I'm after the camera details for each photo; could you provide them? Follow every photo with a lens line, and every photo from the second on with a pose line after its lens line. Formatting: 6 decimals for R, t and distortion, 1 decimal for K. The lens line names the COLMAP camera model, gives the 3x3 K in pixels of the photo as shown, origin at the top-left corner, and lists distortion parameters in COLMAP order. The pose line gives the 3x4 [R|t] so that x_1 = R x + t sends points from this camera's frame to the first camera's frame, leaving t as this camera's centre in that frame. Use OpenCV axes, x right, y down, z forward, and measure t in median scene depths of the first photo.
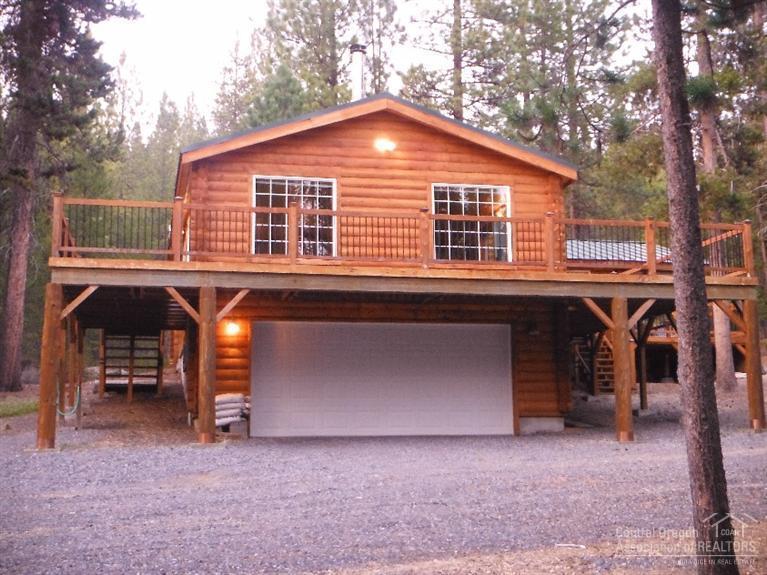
lens RADIAL K [[1081.0, 0, 383.6], [0, 1081.0, 282.9], [0, 0, 1]] dist [0.017522, 0.000000]
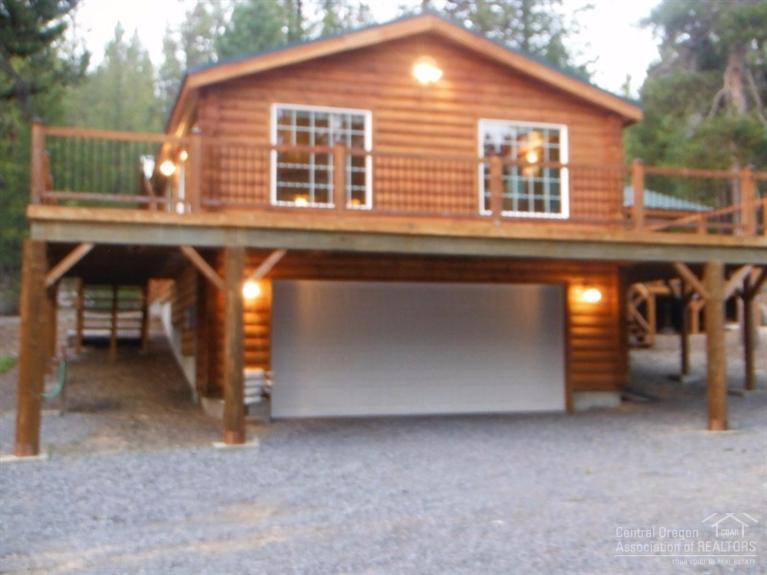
lens RADIAL K [[942.1, 0, 384.1], [0, 942.1, 294.9], [0, 0, 1]] dist [0.020315, 0.000000]
pose [[0.996116, 0.011645, 0.087276, -0.097358], [-0.019751, 0.995508, 0.092593, -0.022785], [-0.085805, -0.093958, 0.991872, 0.262721]]
